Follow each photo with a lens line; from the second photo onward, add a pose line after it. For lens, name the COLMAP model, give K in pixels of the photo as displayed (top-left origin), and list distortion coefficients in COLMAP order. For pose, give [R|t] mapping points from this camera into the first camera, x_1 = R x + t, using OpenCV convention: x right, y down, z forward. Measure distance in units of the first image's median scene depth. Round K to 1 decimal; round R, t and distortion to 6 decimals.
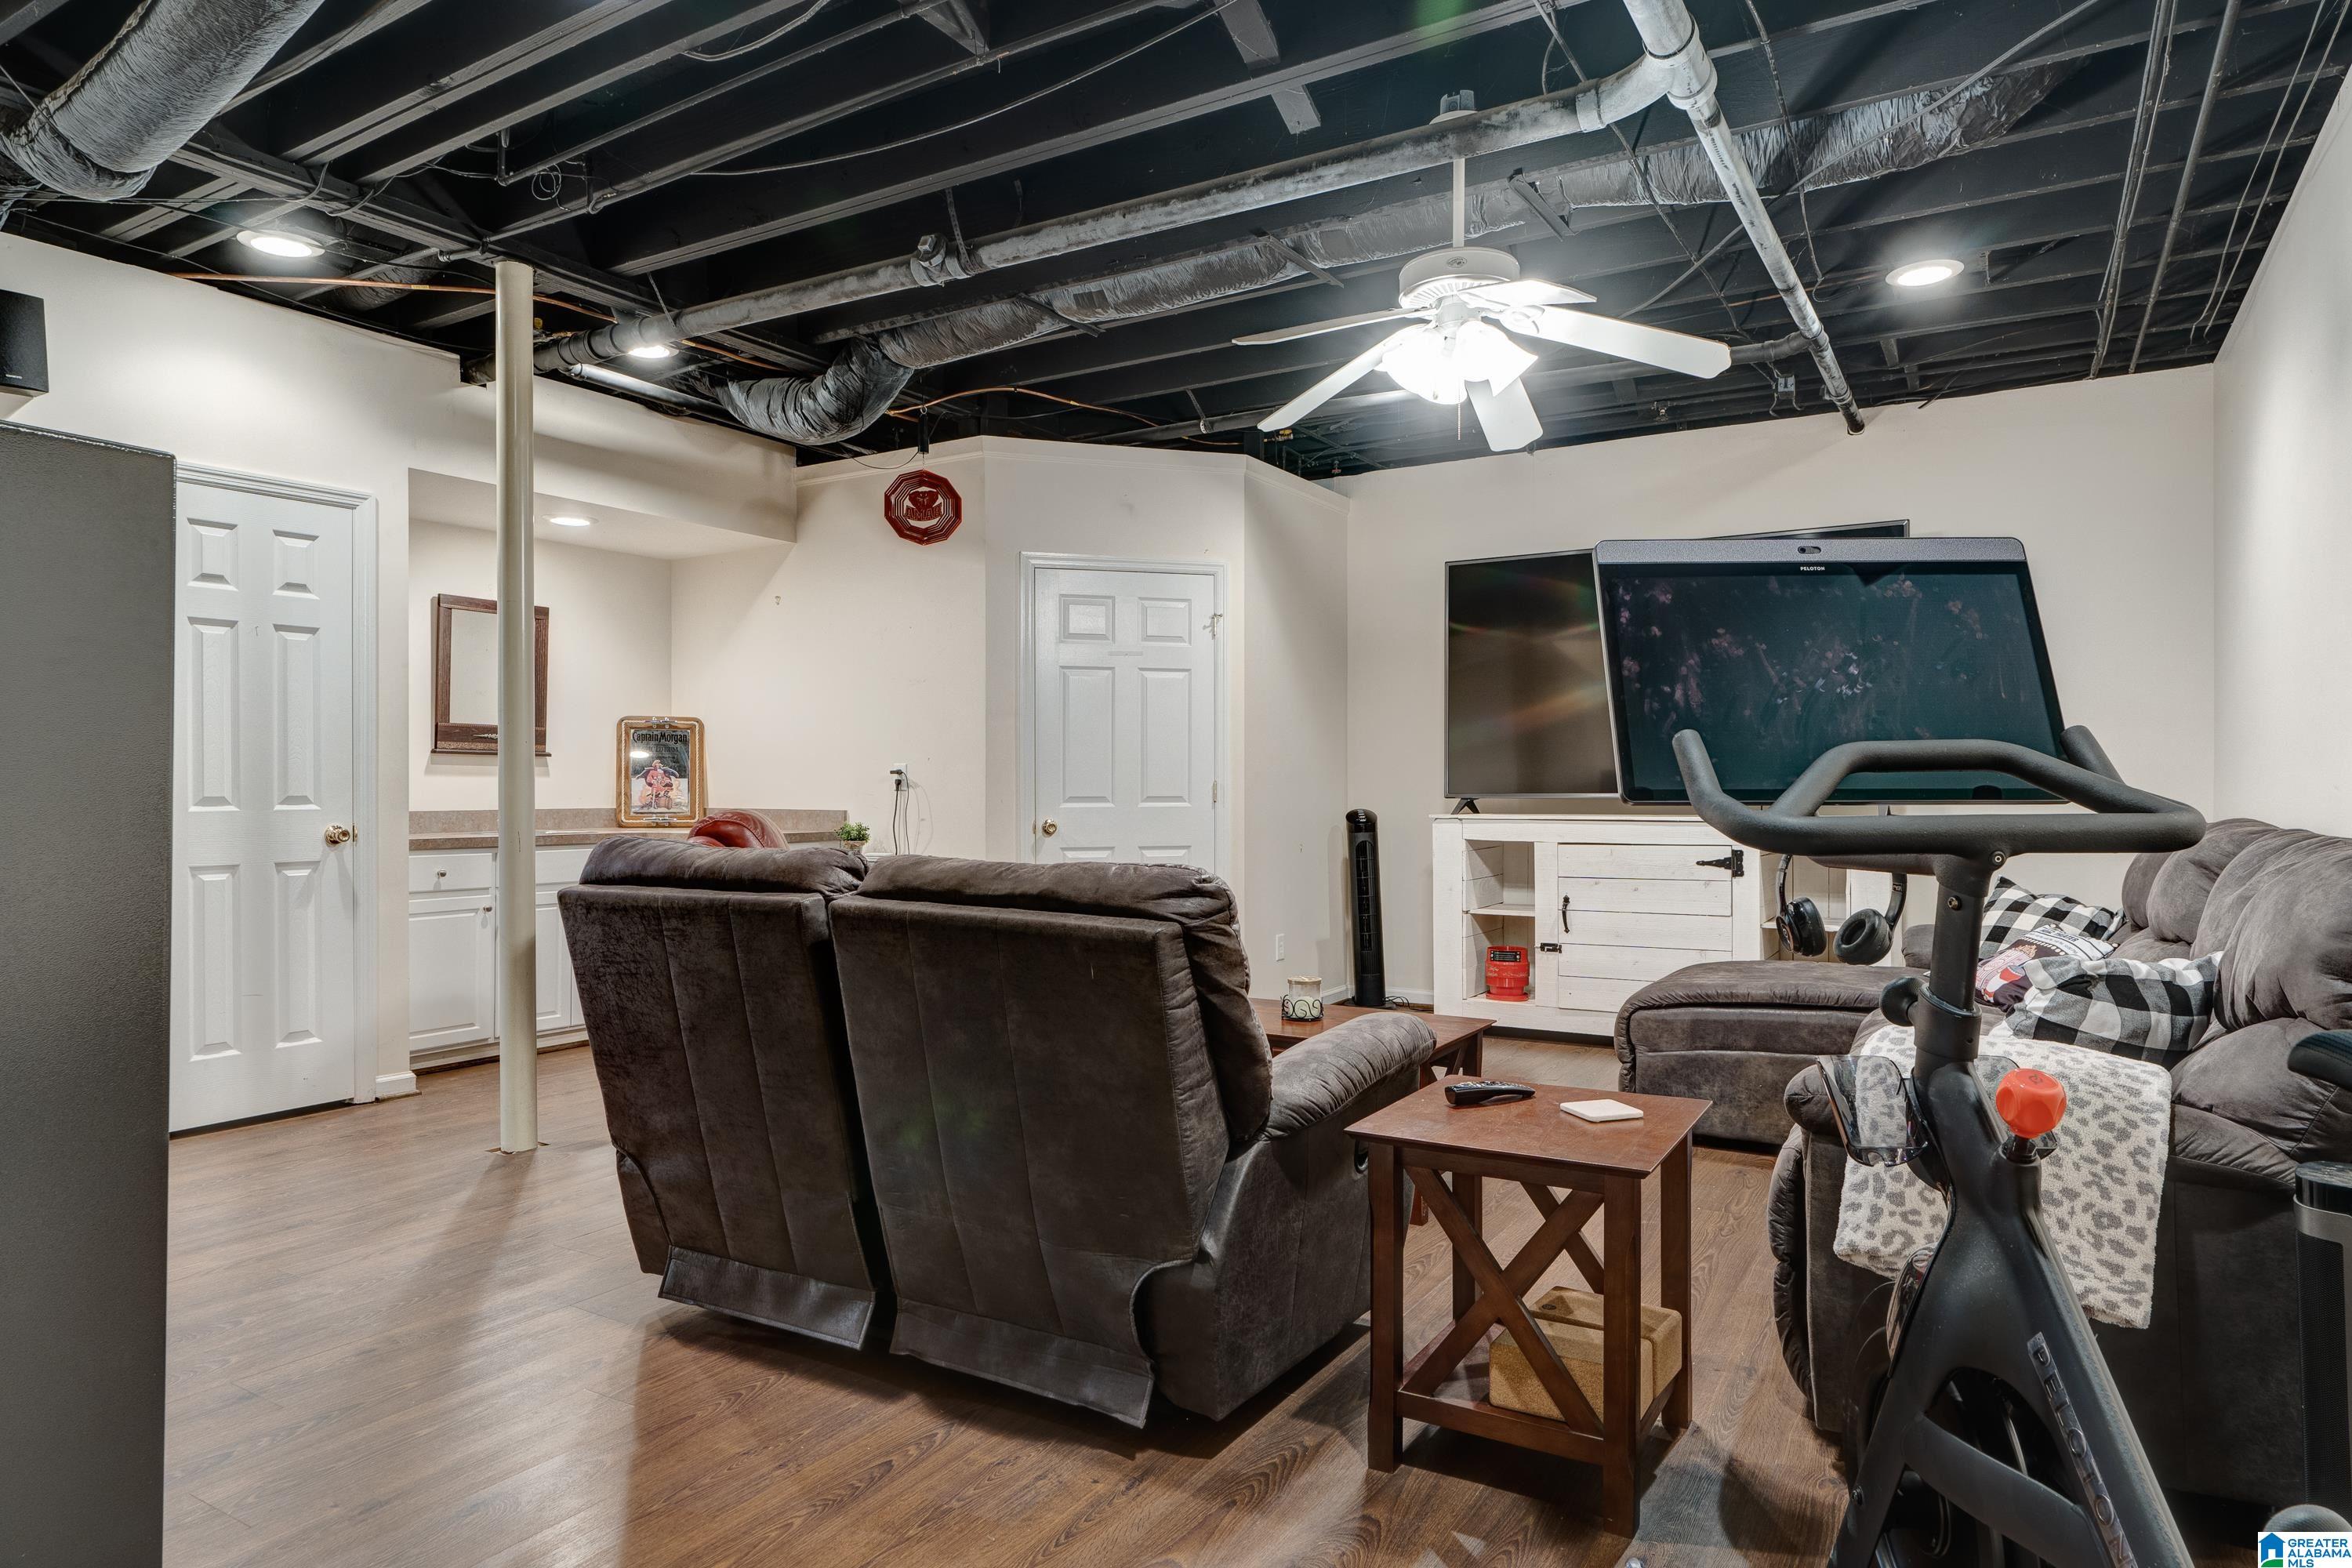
lens RADIAL K [[1403.1, 0, 1174.4], [0, 1403.1, 782.8], [0, 0, 1]] dist [0.000556, 0.000087]
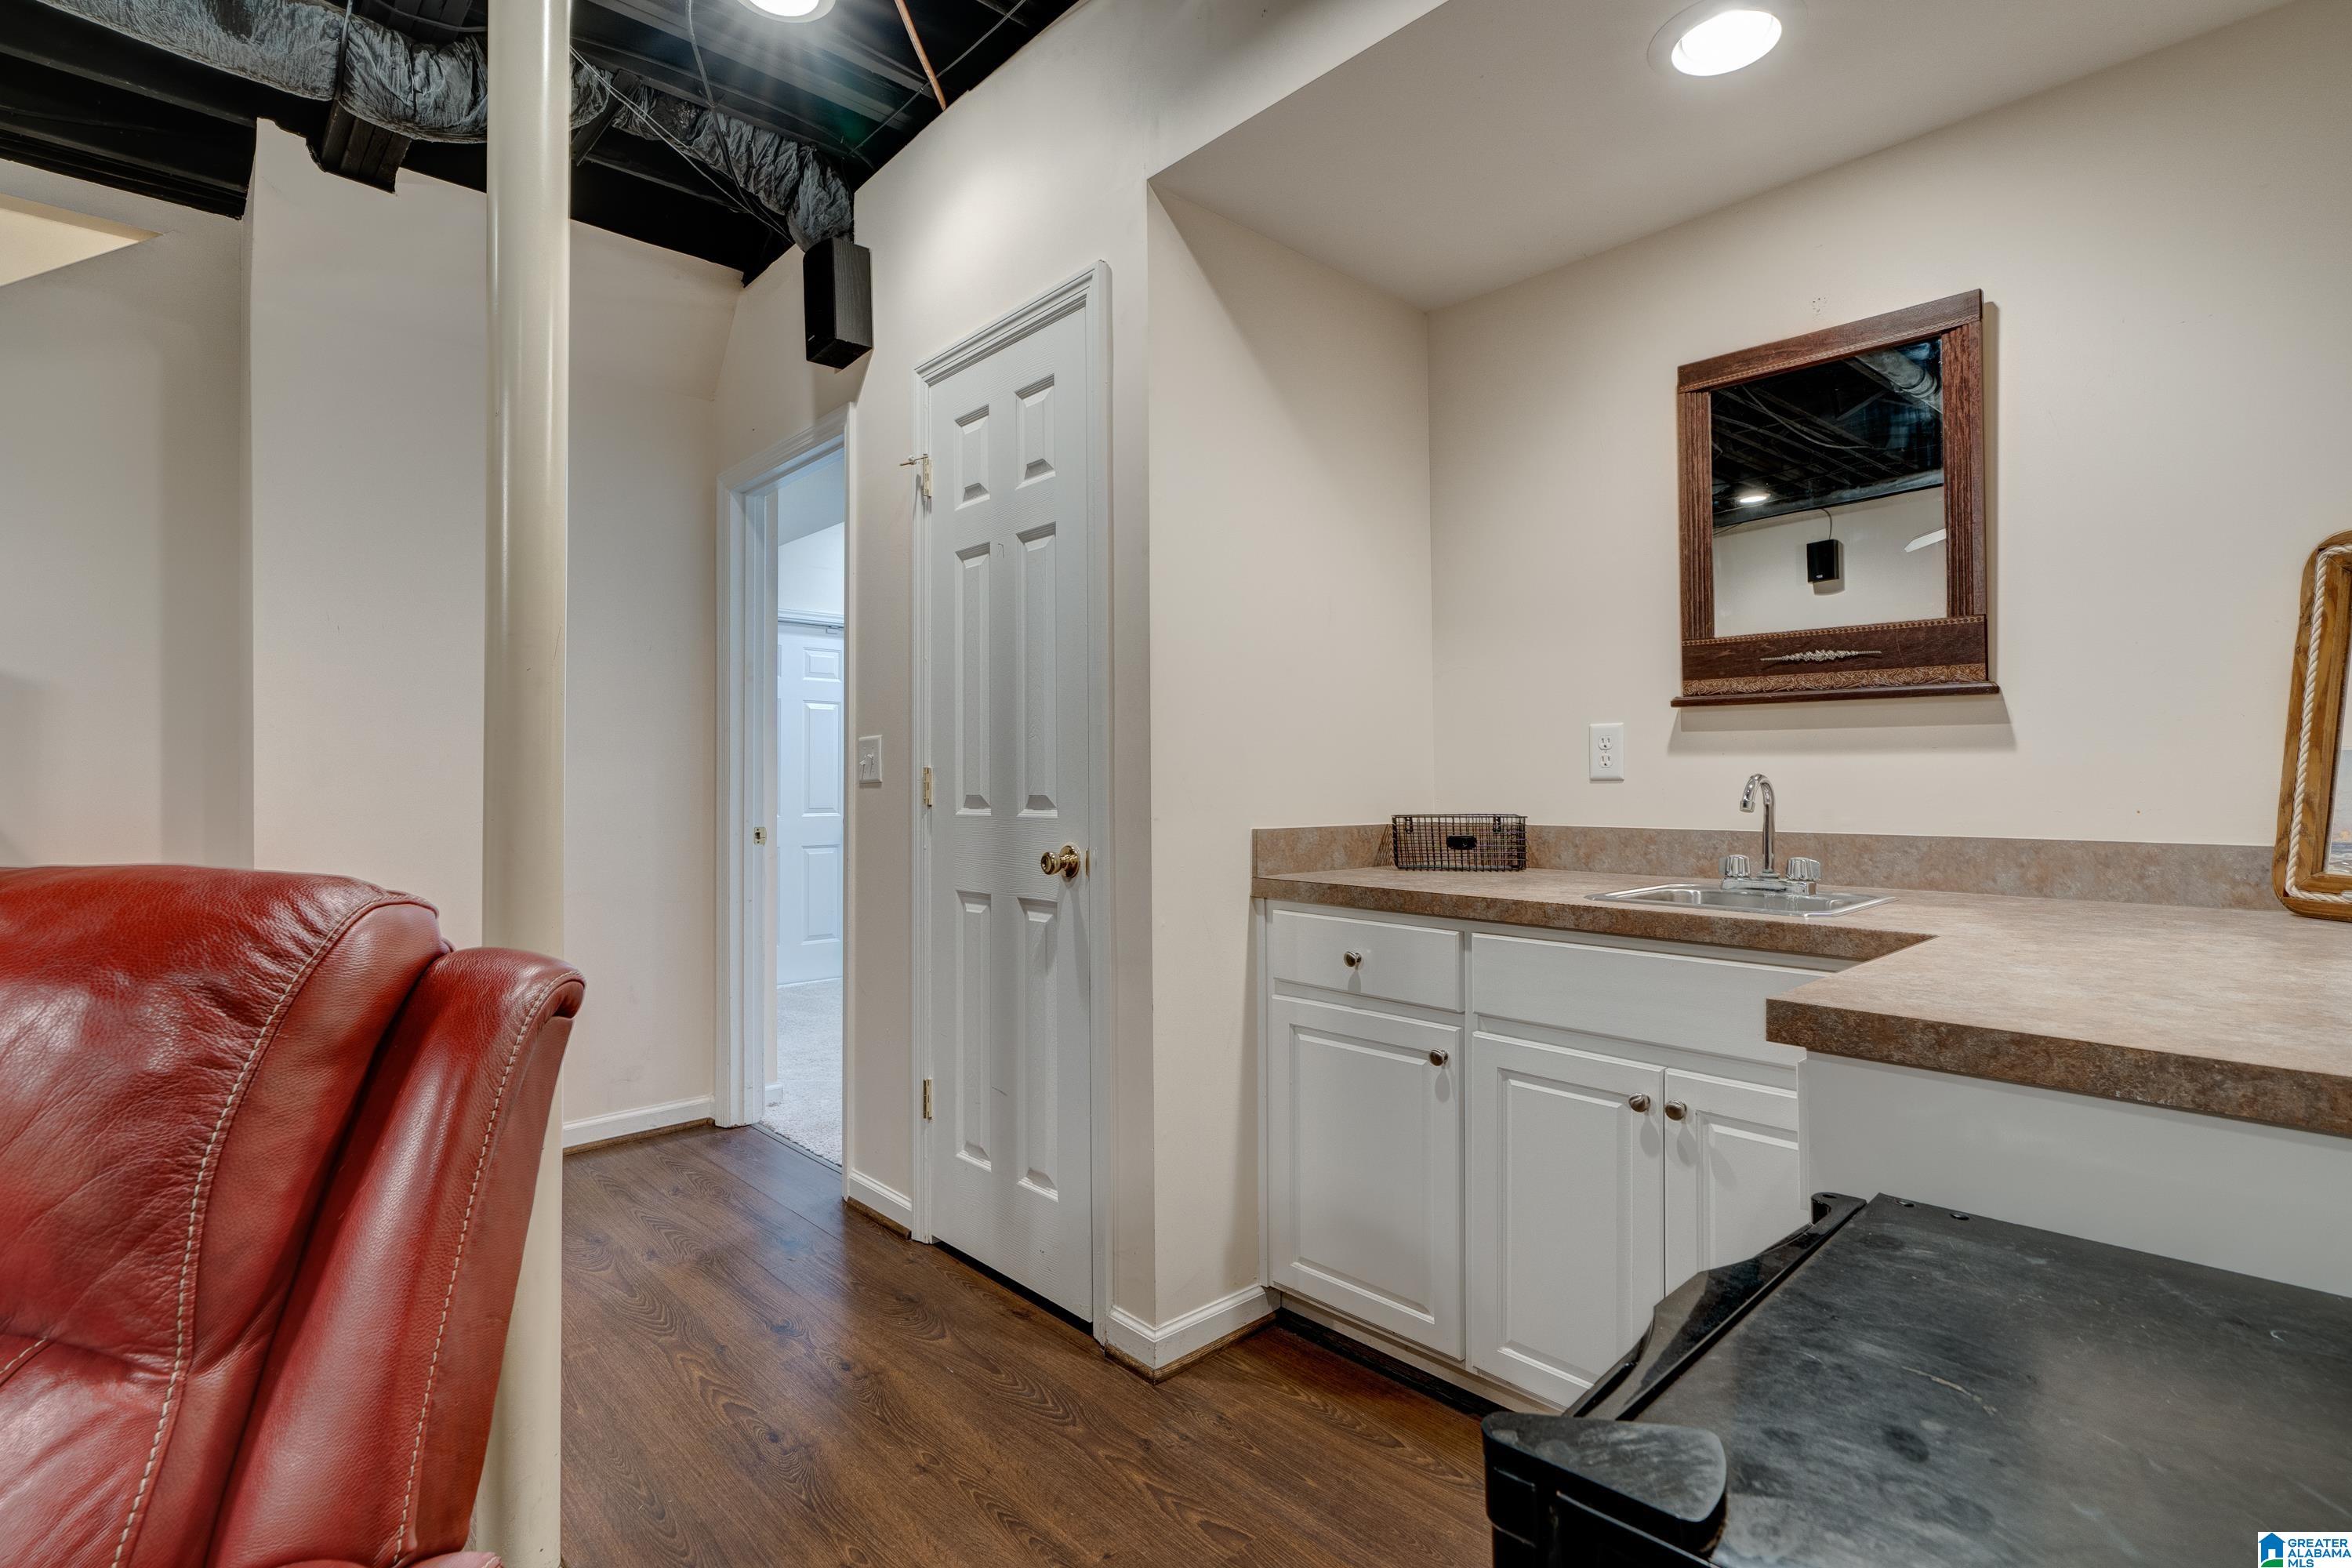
lens RADIAL K [[1112.9, 0, 1173.8], [0, 1112.9, 761.1], [0, 0, 1]] dist [-0.000685, 0.000003]
pose [[-0.259661, -0.022150, -0.965446, -0.155469], [0.005306, 0.999689, -0.024363, 0.006629], [0.965685, -0.011448, -0.259462, 1.181913]]
